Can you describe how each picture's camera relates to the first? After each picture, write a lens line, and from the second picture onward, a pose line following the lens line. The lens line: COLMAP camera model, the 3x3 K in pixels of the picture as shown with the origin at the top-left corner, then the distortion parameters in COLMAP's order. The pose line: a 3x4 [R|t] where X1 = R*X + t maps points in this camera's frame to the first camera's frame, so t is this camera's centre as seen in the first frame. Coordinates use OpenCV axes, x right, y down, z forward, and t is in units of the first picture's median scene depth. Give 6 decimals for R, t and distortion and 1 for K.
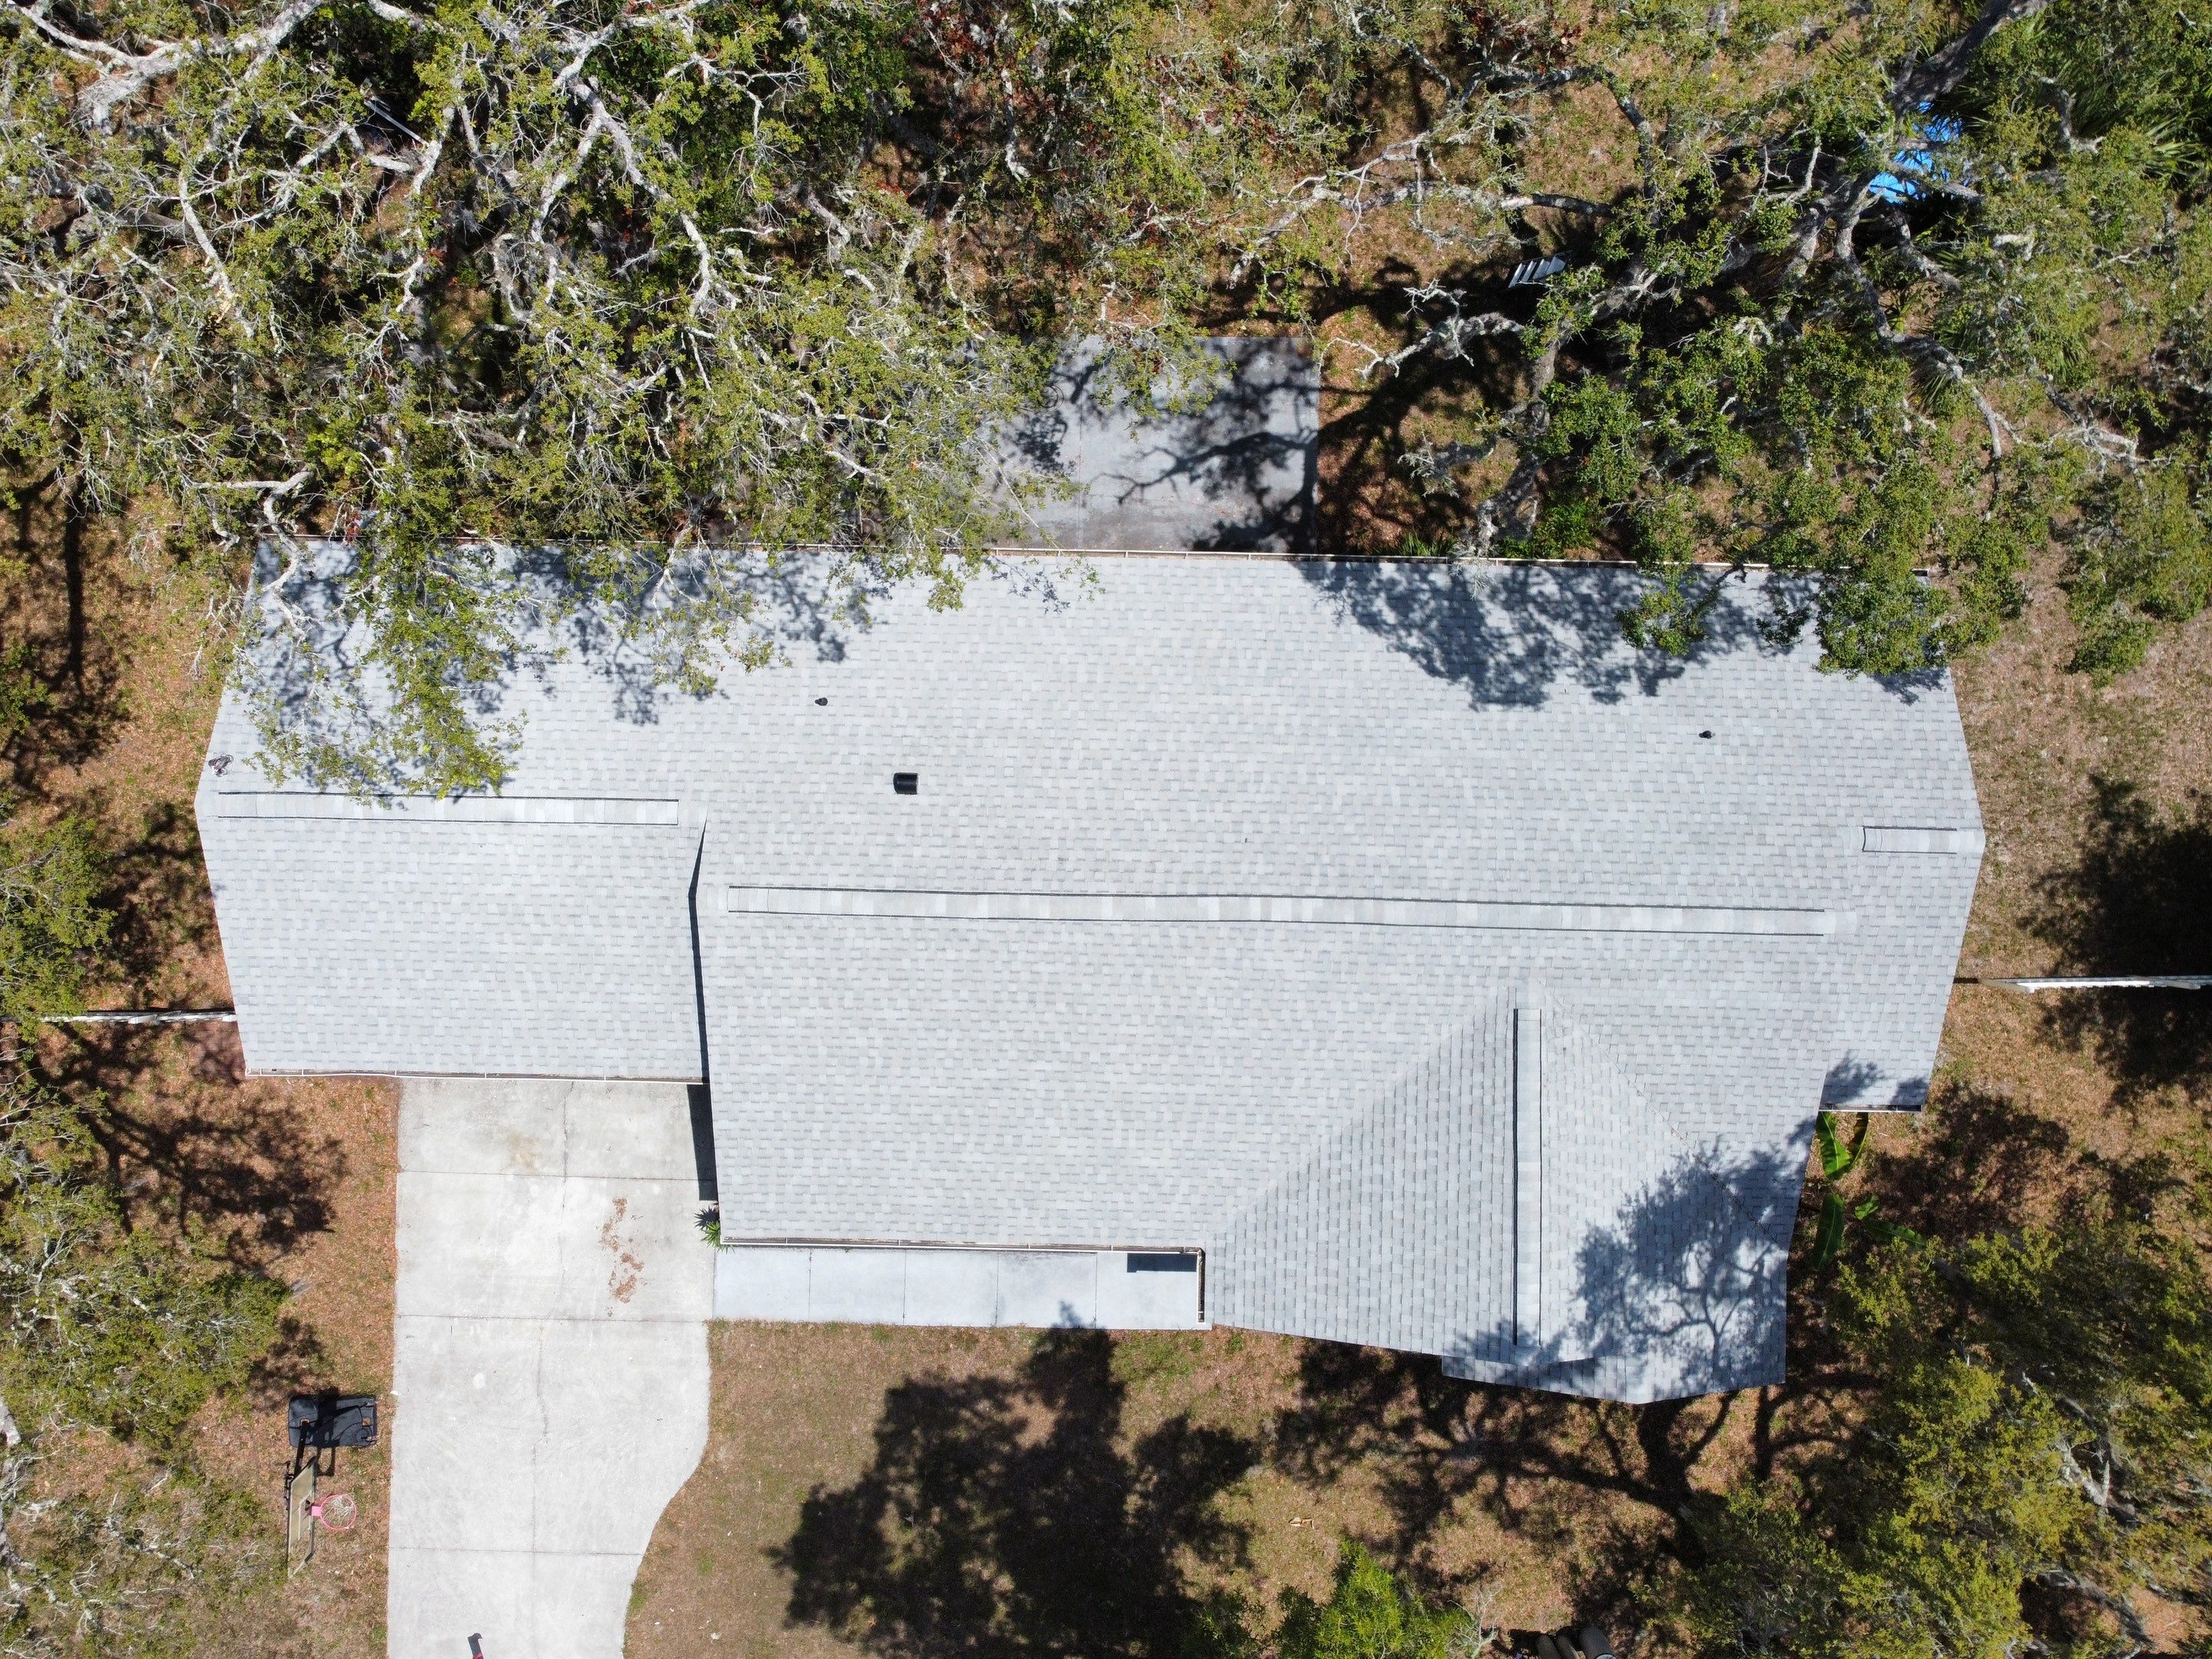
lens RADIAL K [[1616.8, 0, 1074.9], [0, 1616.8, 809.5], [0, 0, 1]] dist [0.001982, -0.000530]
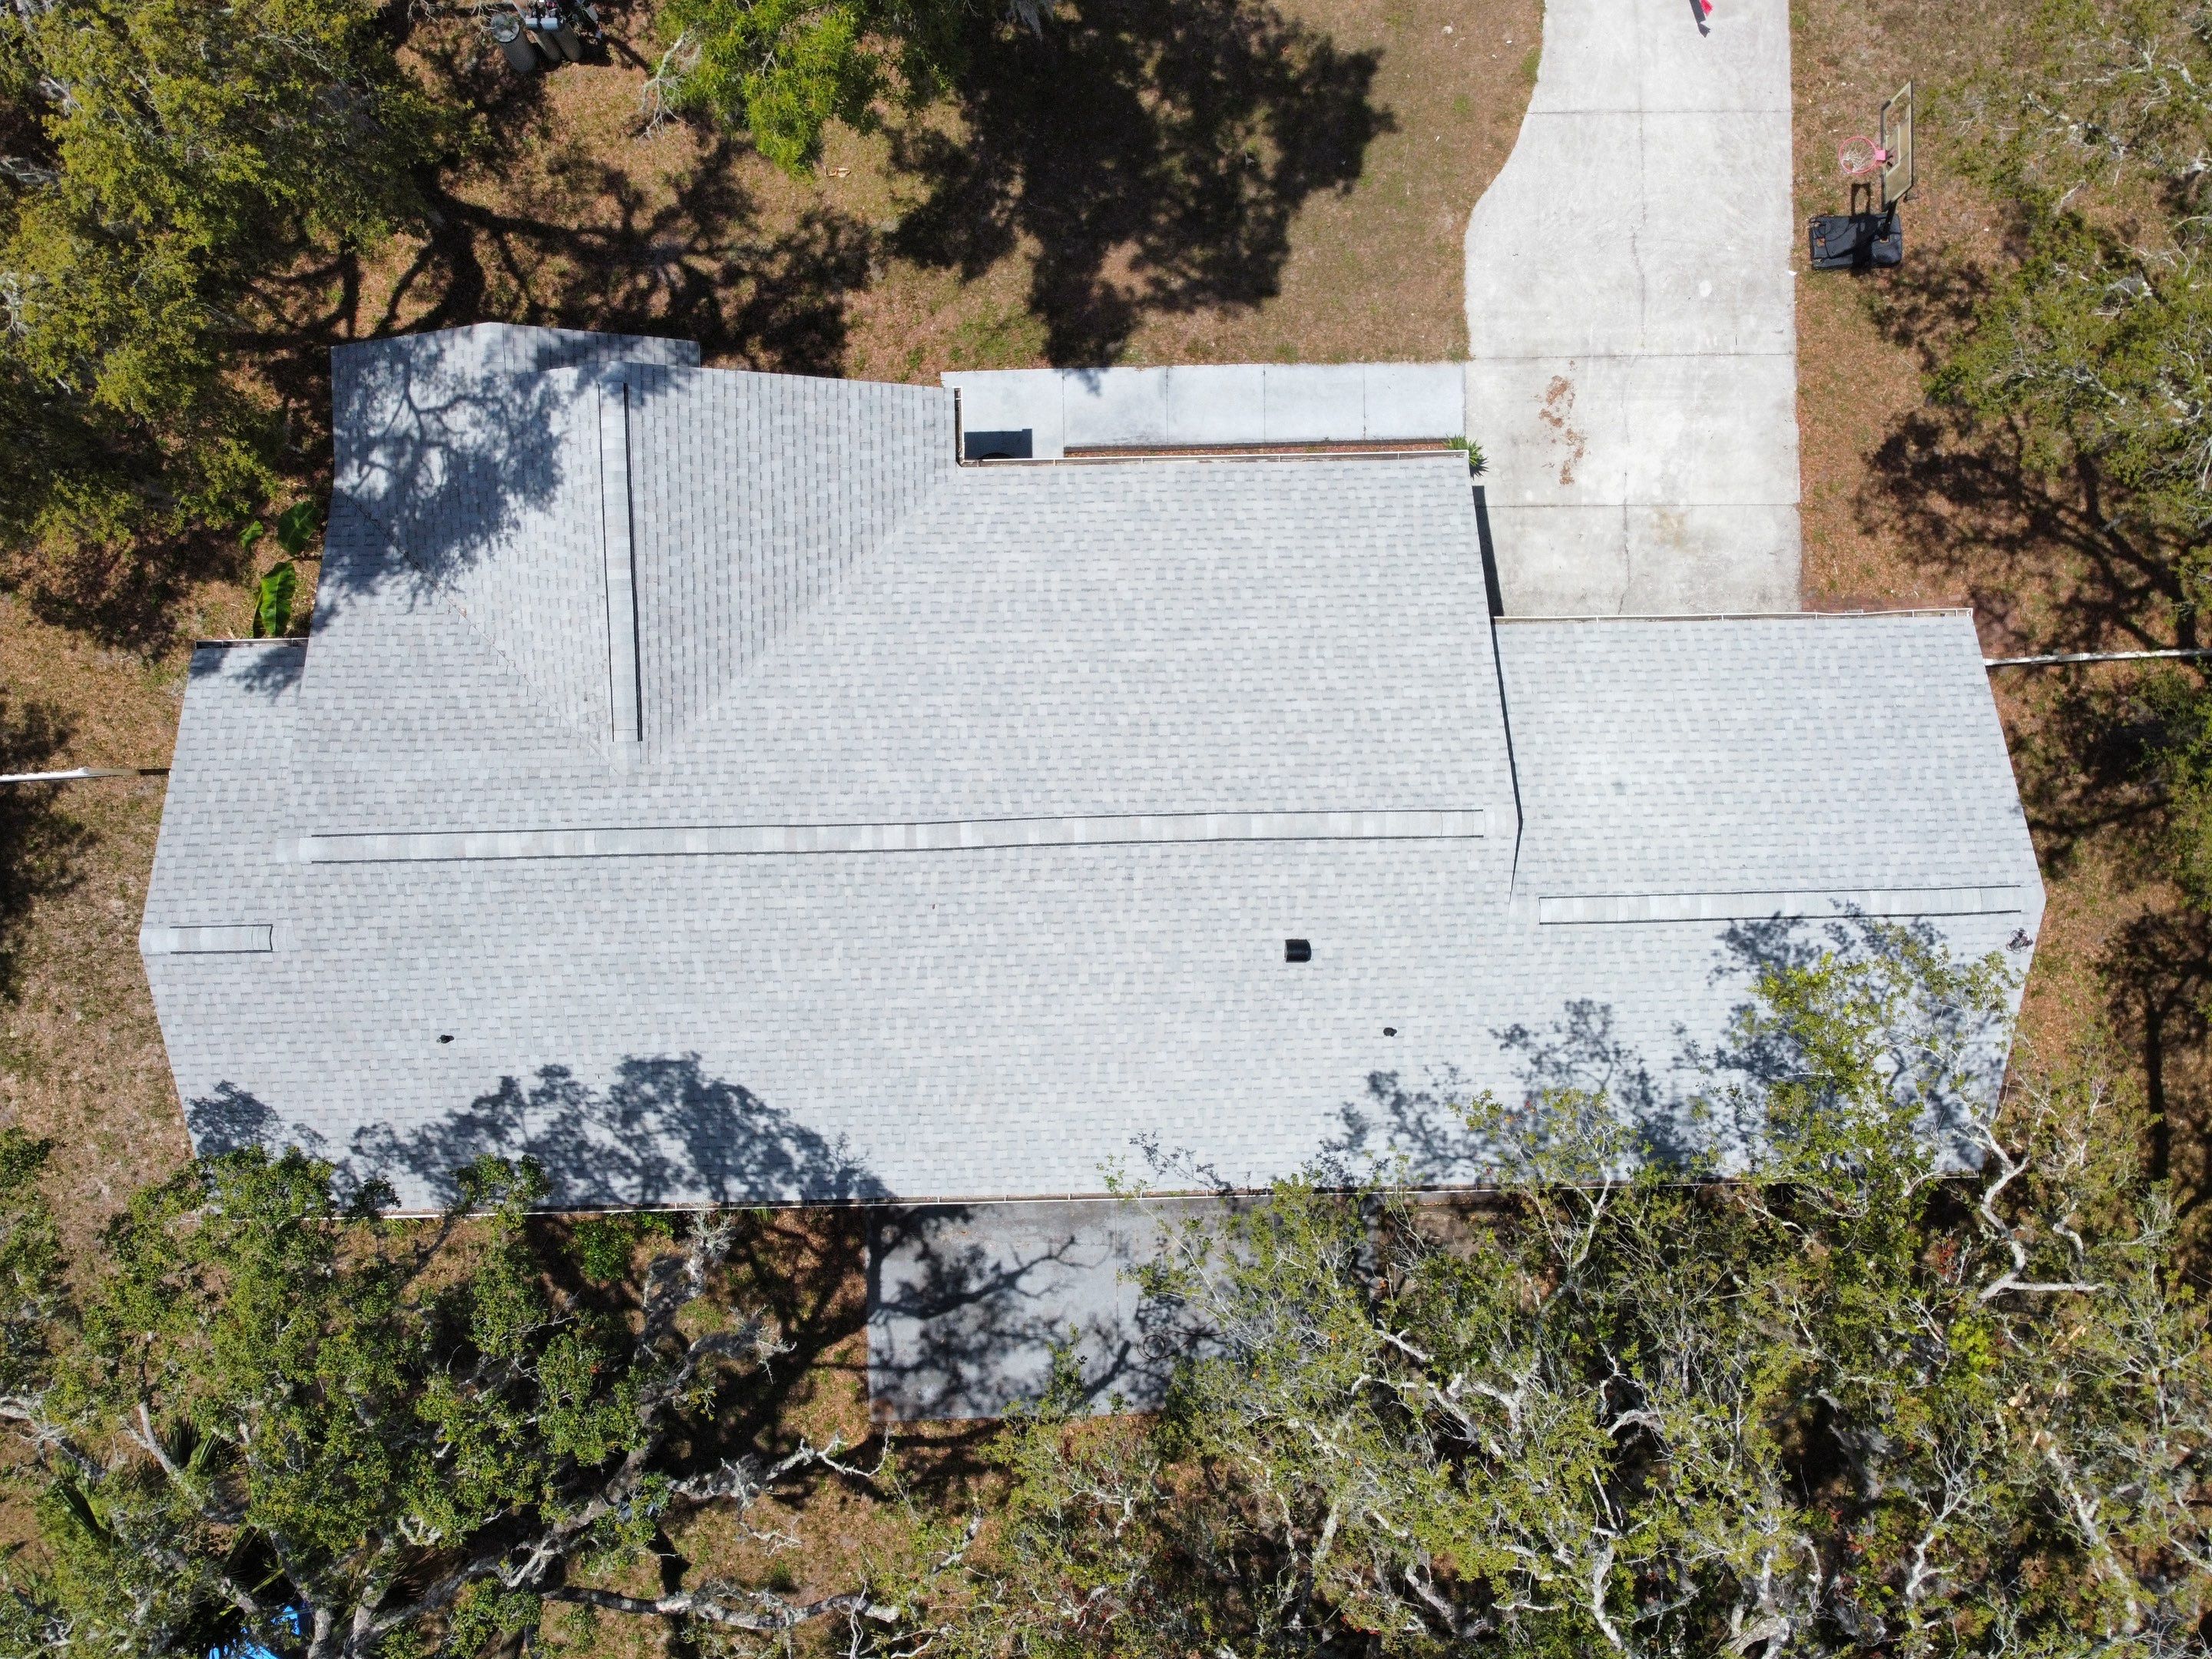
lens RADIAL K [[1616.8, 0, 1082.6], [0, 1616.8, 820.9], [0, 0, 1]] dist [0.001982, -0.000530]
pose [[-0.998982, 0.042649, -0.014716, 0.027800], [-0.042684, -0.999087, 0.002056, 0.056132], [-0.014614, 0.002682, 0.999890, 0.053938]]
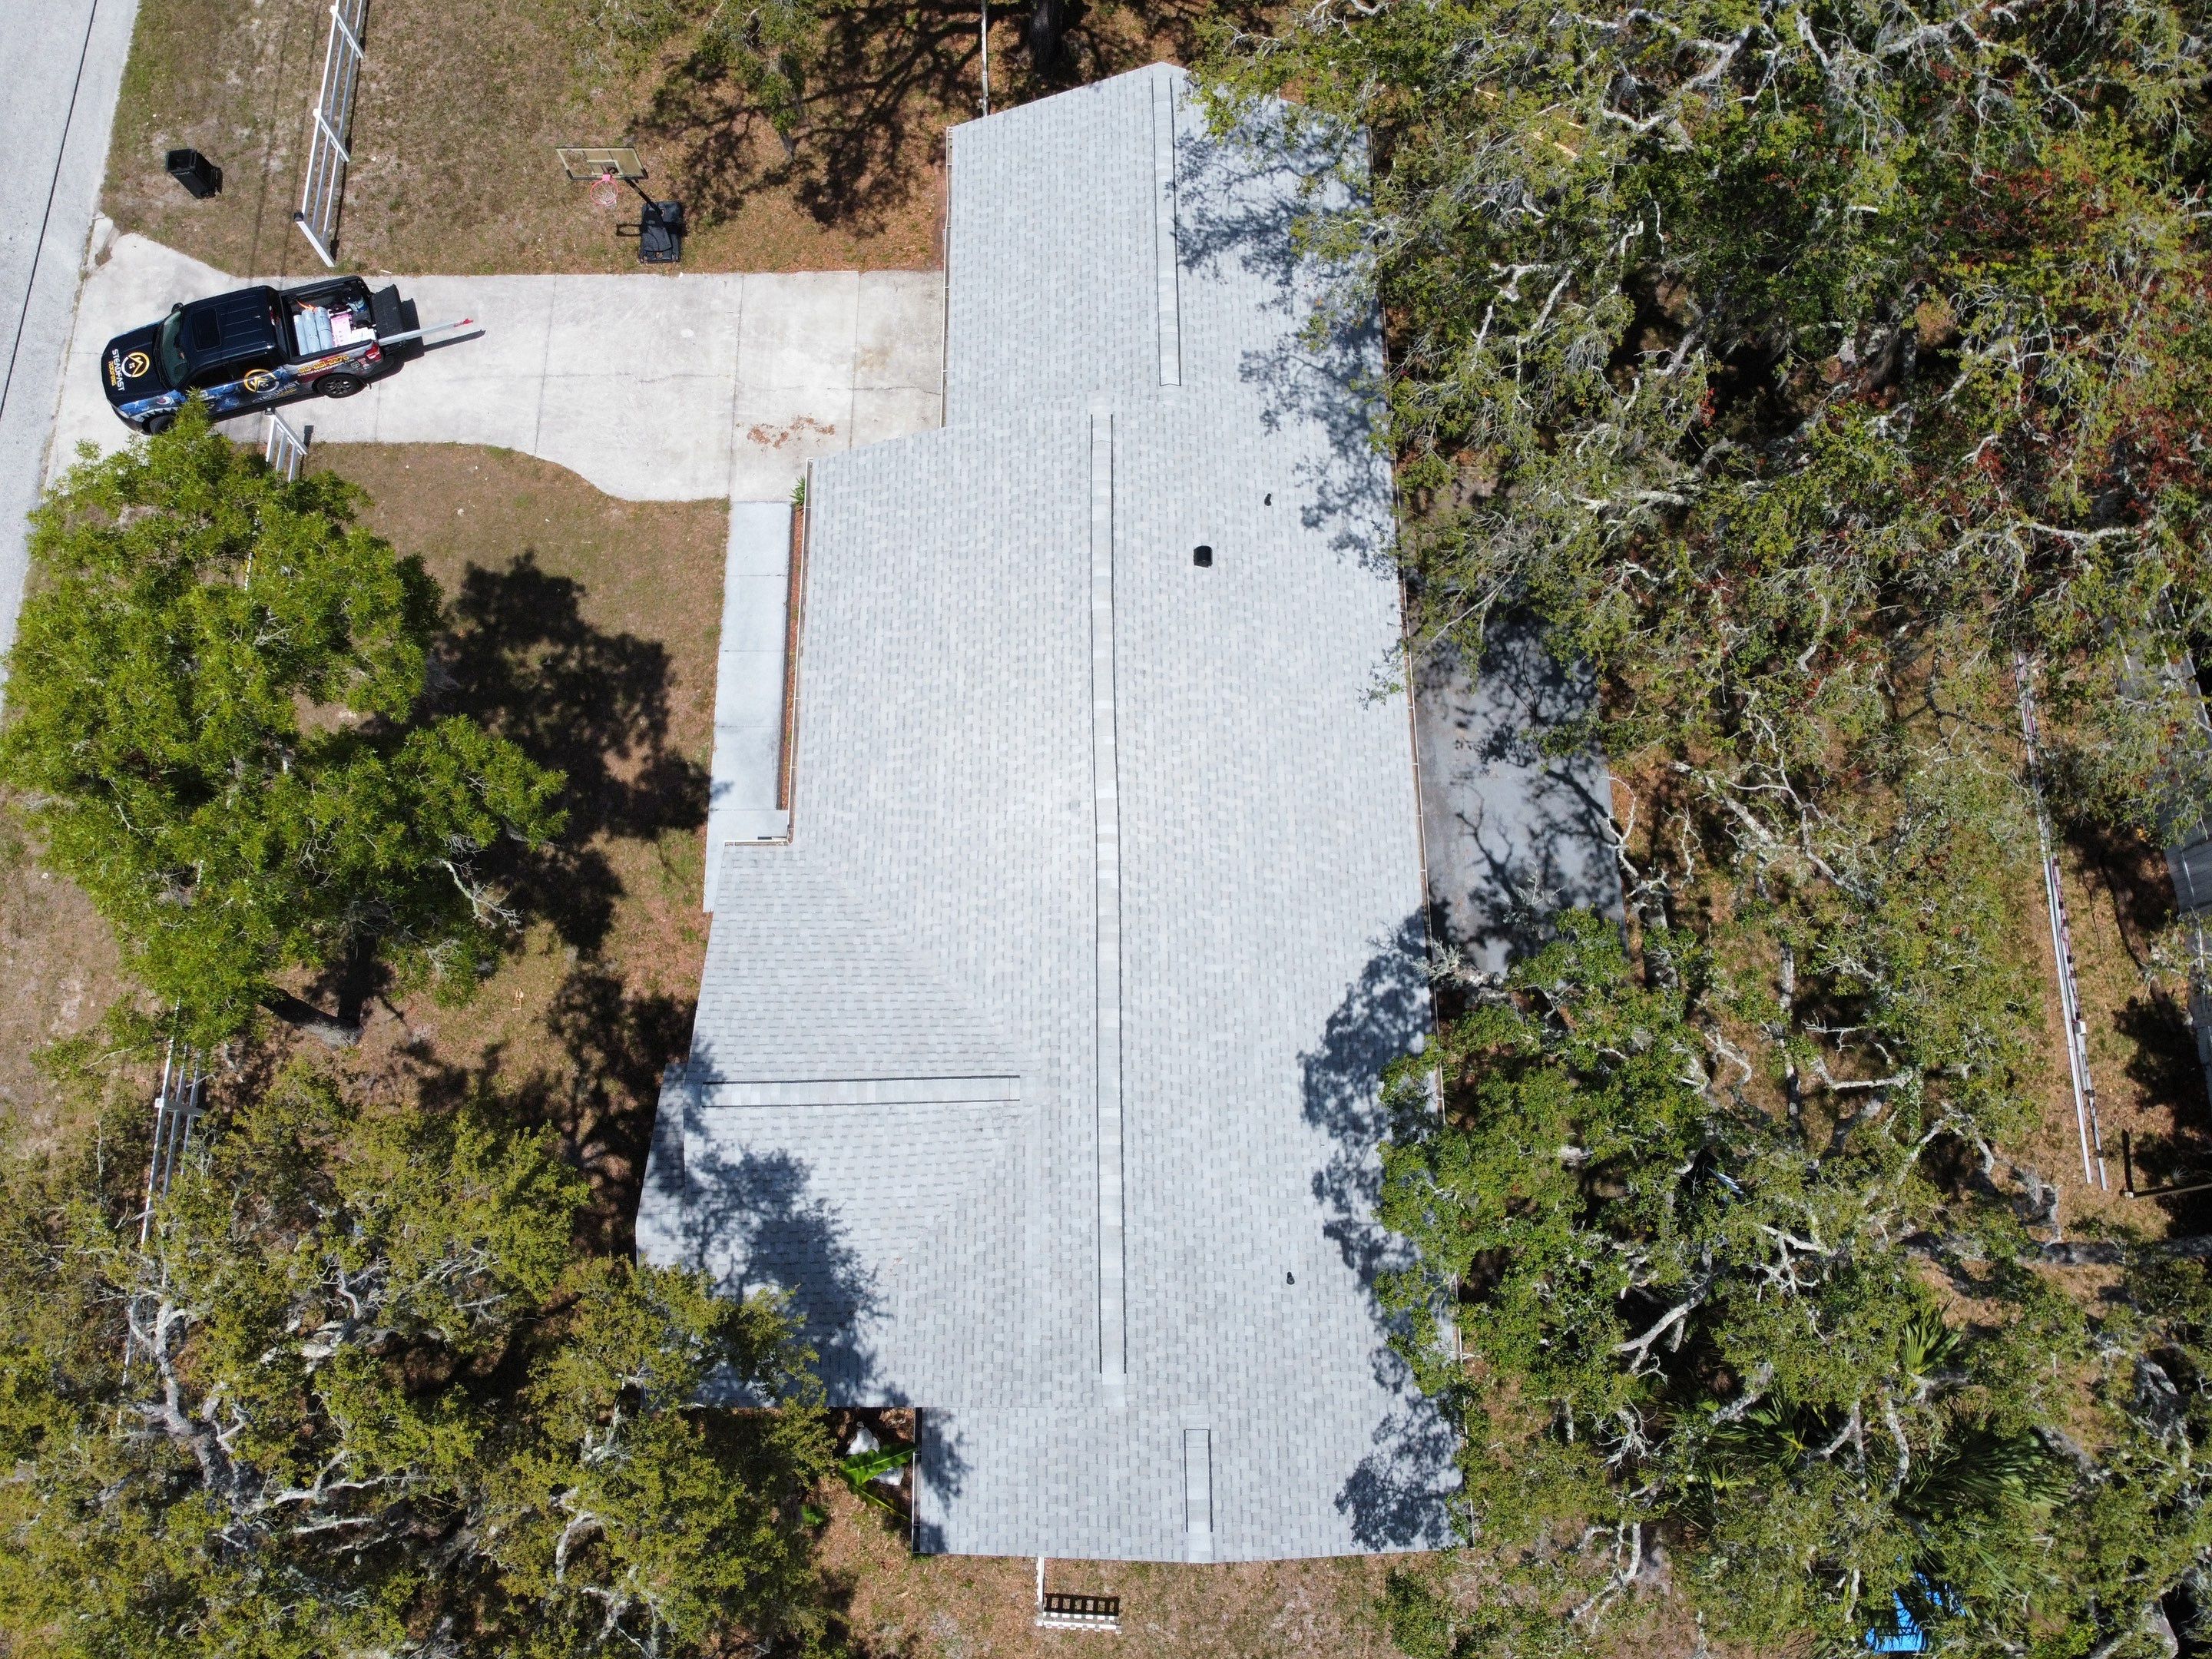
lens RADIAL K [[1616.8, 0, 1094.5], [0, 1616.8, 822.0], [0, 0, 1]] dist [0.001982, -0.000530]
pose [[0.029442, 0.951629, -0.305835, 0.384023], [-0.999522, 0.030901, -0.000071, 0.060780], [0.009384, 0.305691, 0.952084, -0.047925]]
